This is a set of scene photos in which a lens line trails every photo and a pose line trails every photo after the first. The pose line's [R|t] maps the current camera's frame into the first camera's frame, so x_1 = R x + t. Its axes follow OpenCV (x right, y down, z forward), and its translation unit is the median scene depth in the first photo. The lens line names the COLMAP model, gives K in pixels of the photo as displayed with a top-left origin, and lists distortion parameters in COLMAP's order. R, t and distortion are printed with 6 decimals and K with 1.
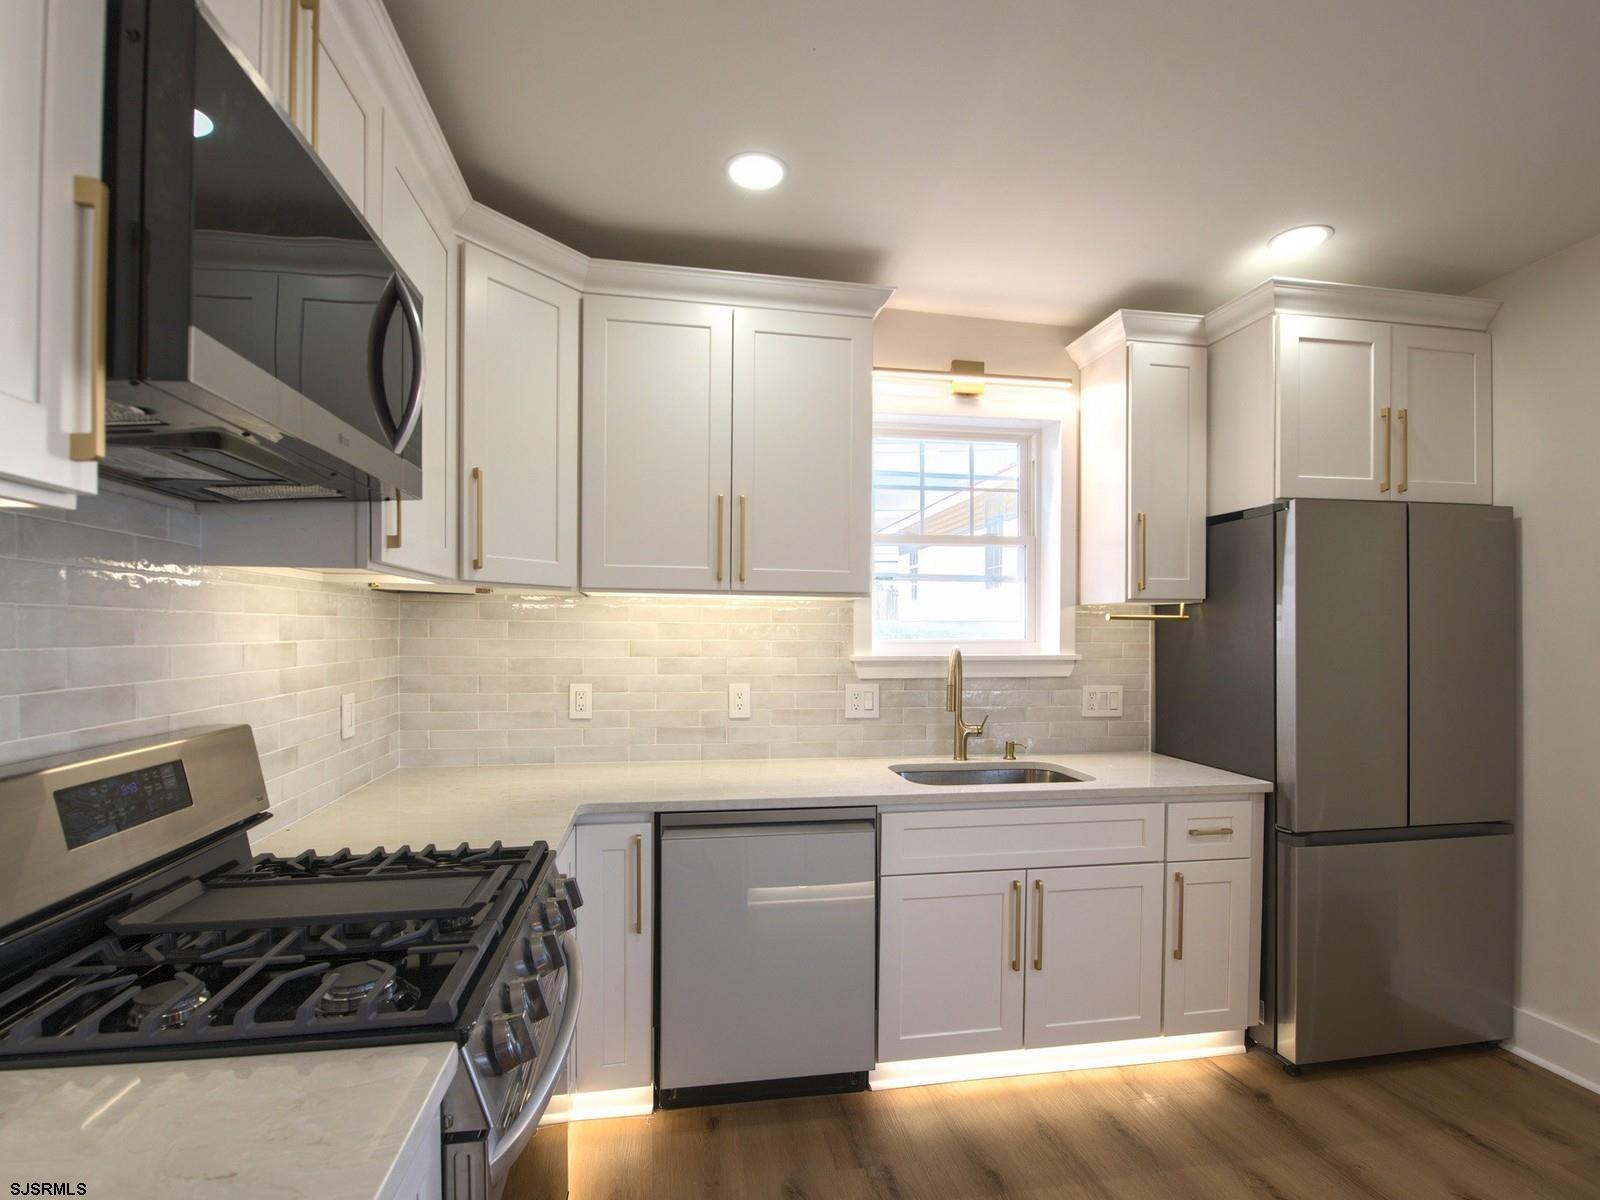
lens RADIAL K [[798.9, 0, 813.2], [0, 798.9, 647.3], [0, 0, 1]] dist [-0.006355, -0.006301]
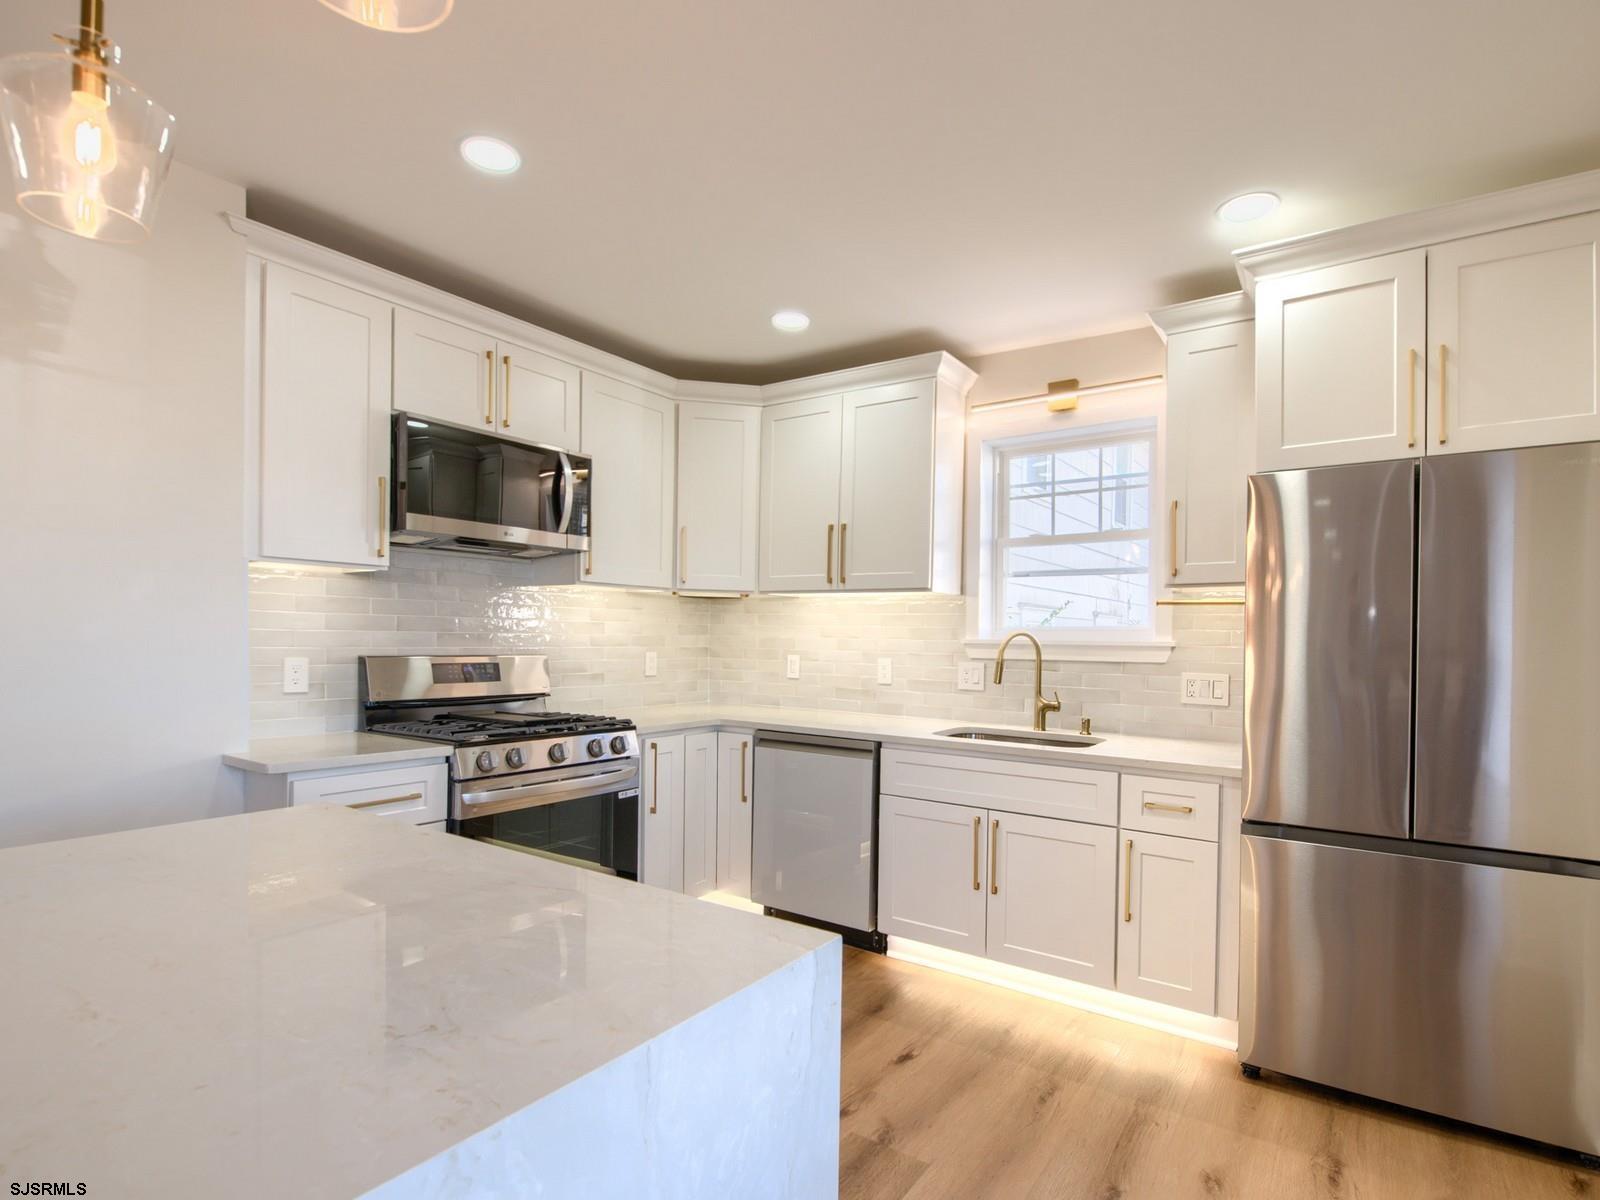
lens RADIAL K [[798.9, 0, 826.0], [0, 798.9, 648.2], [0, 0, 1]] dist [-0.006355, -0.006301]
pose [[0.715469, 0.015019, -0.698483, 0.886517], [-0.025240, 0.999672, -0.004360, 0.041069], [0.698189, 0.020749, 0.715613, -0.046595]]
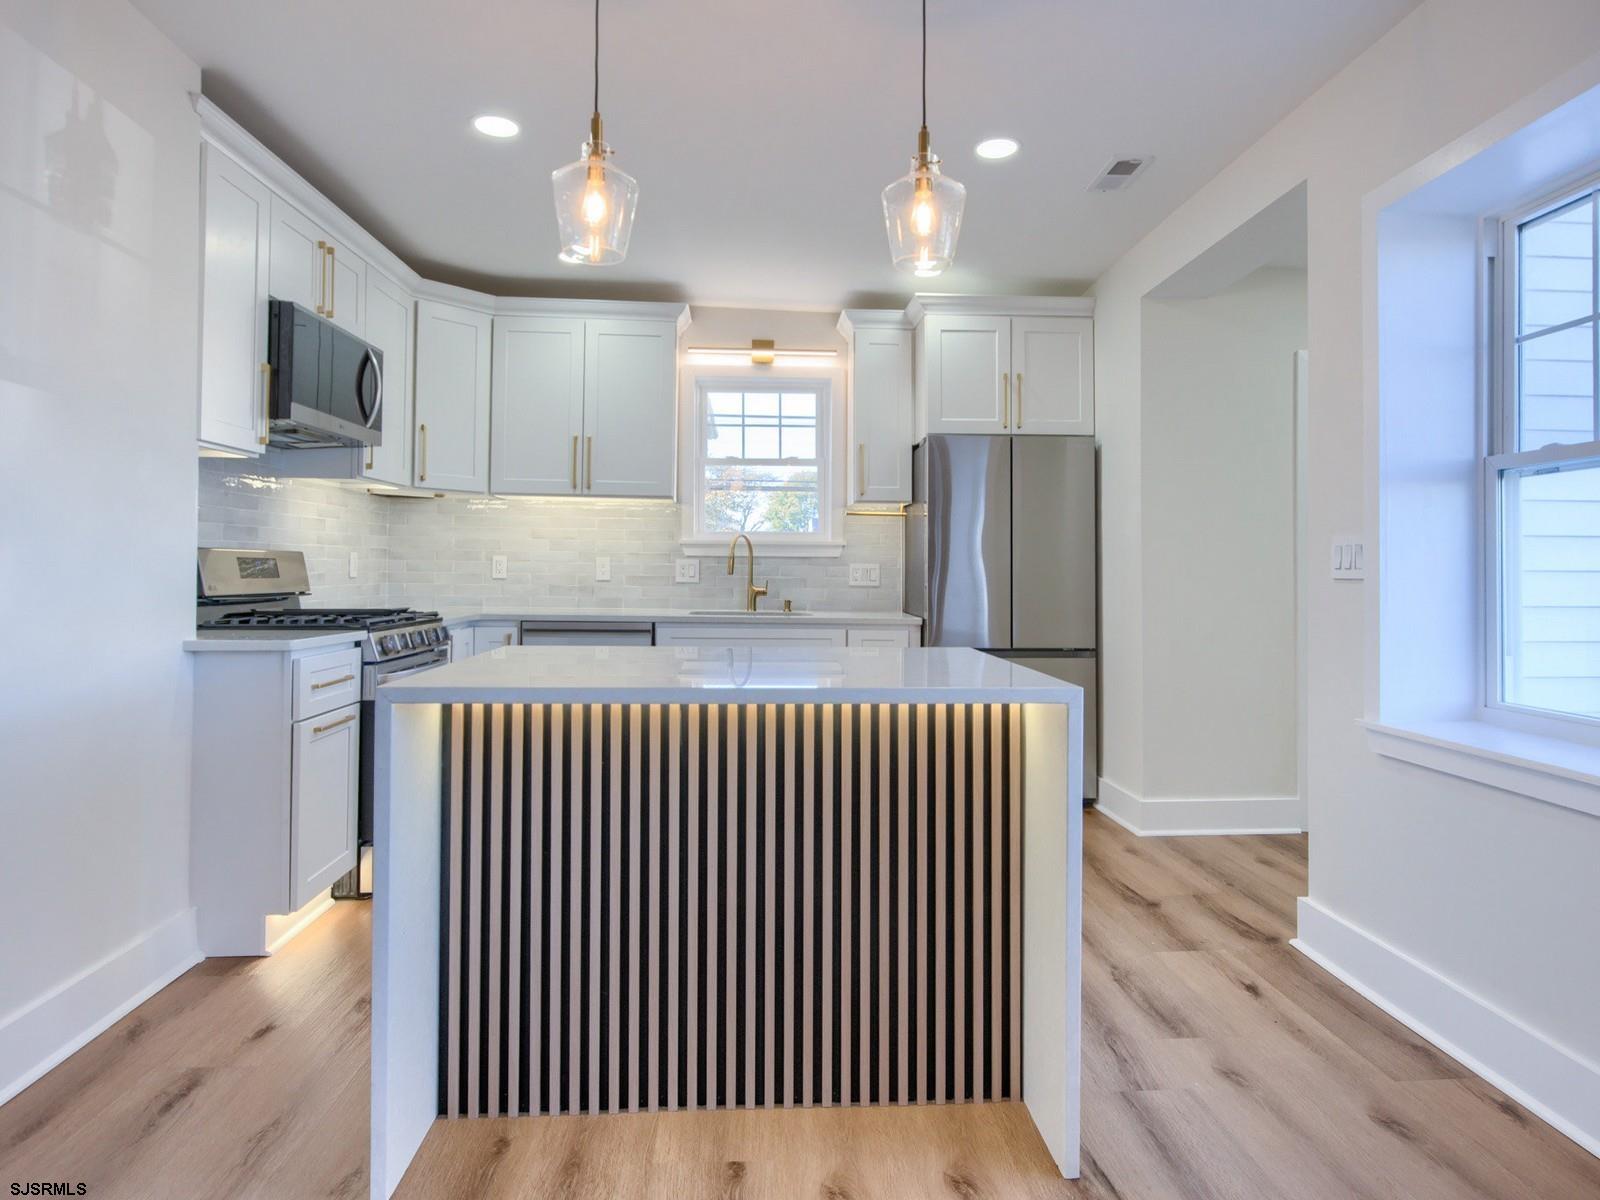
lens RADIAL K [[961.6, 0, 821.4], [0, 961.6, 558.4], [0, 0, 1]] dist [0.003164, 0.000575]
pose [[0.993748, 0.004612, -0.111553, 0.589333], [-0.007869, 0.999555, -0.028776, 0.108682], [0.111371, 0.029474, 0.993342, -0.862951]]
